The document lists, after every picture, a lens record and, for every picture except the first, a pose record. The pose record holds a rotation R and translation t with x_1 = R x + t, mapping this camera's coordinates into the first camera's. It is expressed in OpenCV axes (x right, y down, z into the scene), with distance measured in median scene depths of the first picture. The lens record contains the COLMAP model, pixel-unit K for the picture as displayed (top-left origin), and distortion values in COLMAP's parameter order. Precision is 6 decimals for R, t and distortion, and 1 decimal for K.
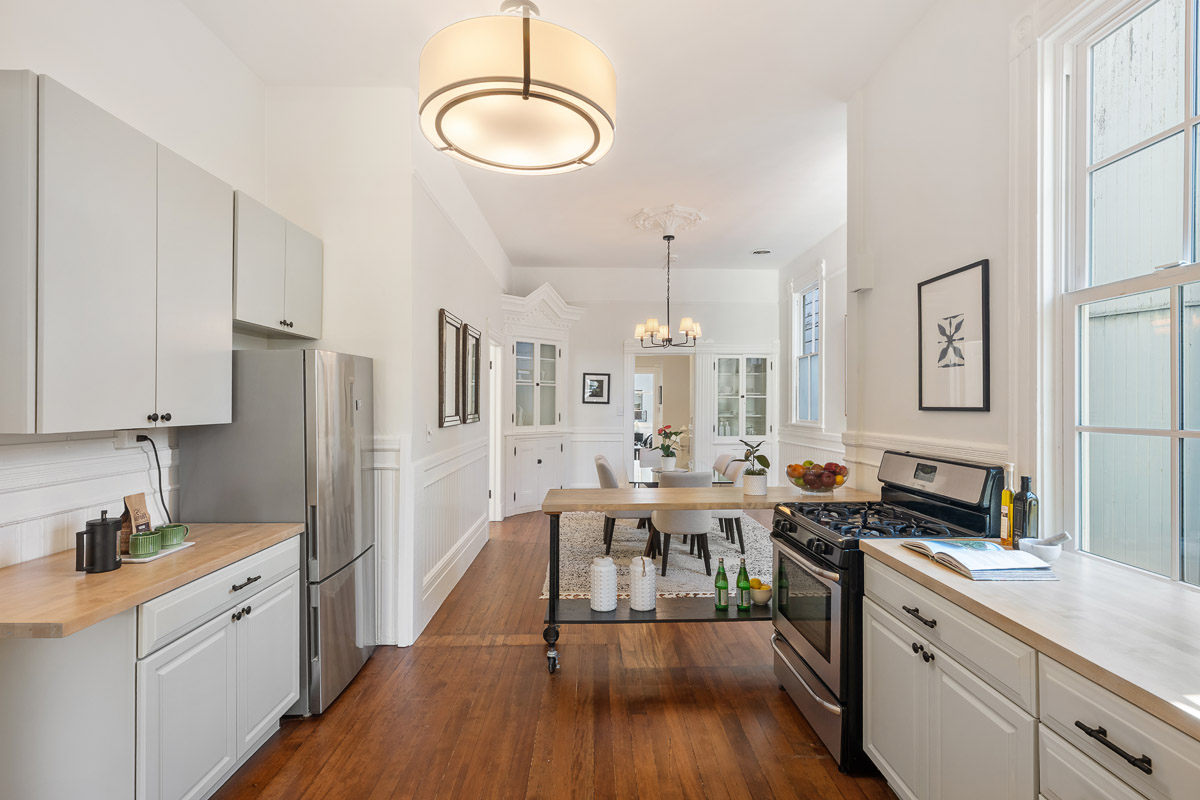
lens RADIAL K [[567.6, 0, 603.6], [0, 567.6, 399.9], [0, 0, 1]] dist [0.001731, 0.000543]
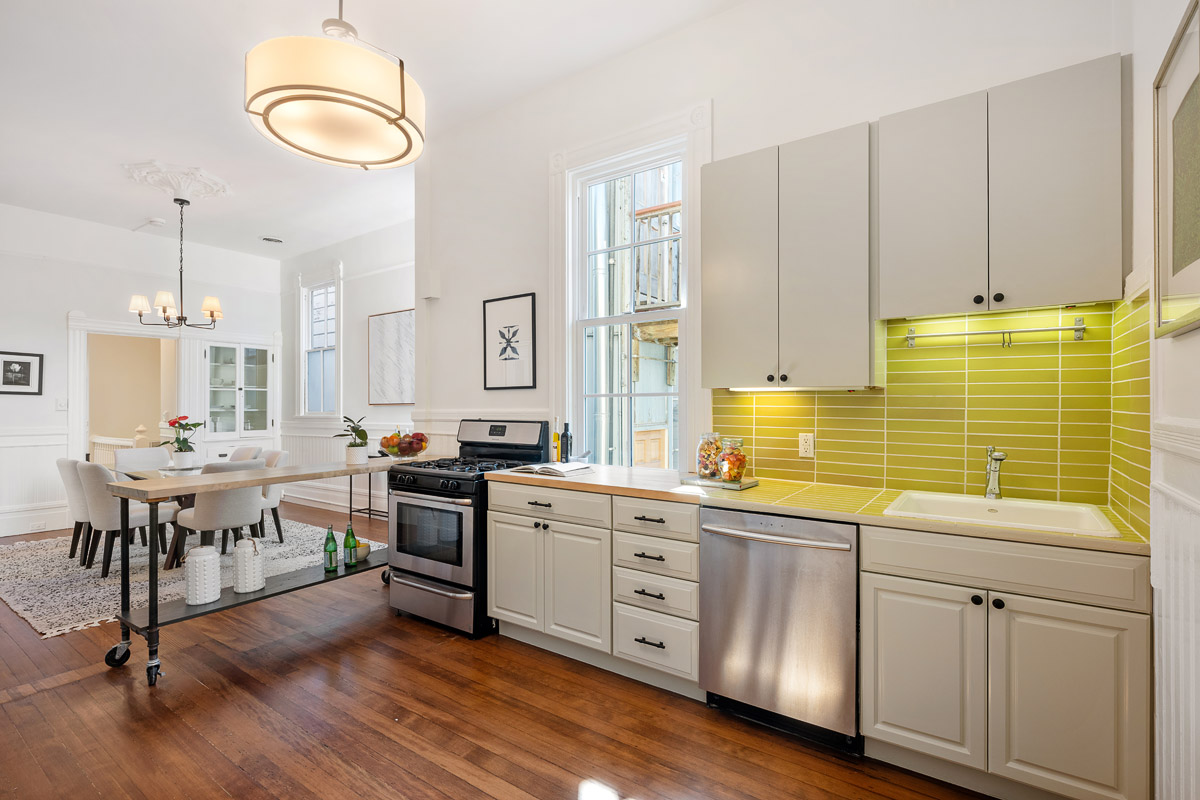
lens RADIAL K [[566.4, 0, 600.1], [0, 566.4, 405.2], [0, 0, 1]] dist [0.004845, 0.001122]
pose [[0.596175, -0.002648, 0.802850, -0.209120], [0.001750, 0.999996, 0.001998, 0.027703], [-0.802852, 0.000214, 0.596178, -0.040169]]
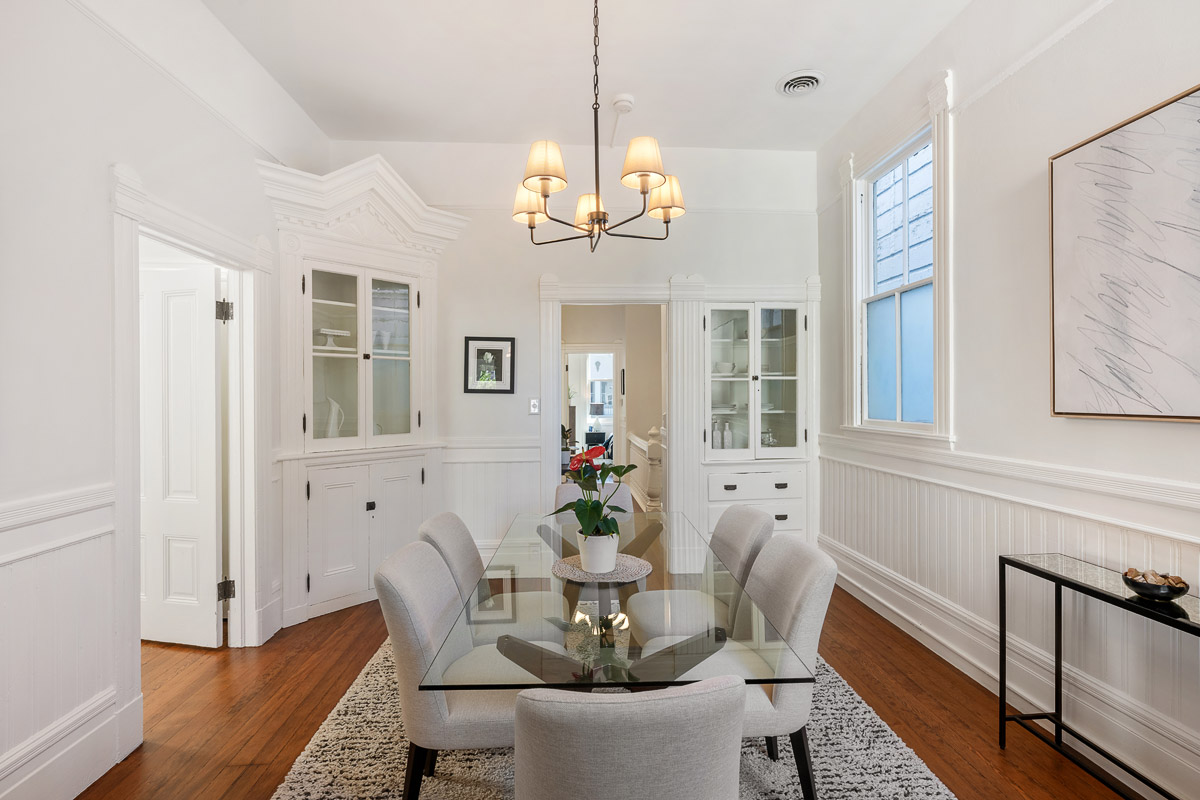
lens RADIAL K [[541.2, 0, 600.0], [0, 541.2, 394.9], [0, 0, 1]] dist [0.000287, -0.000181]
pose [[0.999540, -0.009478, 0.028816, 0.106514], [0.009372, 0.999949, 0.003815, 0.010008], [-0.028851, -0.003544, 0.999577, 0.654804]]
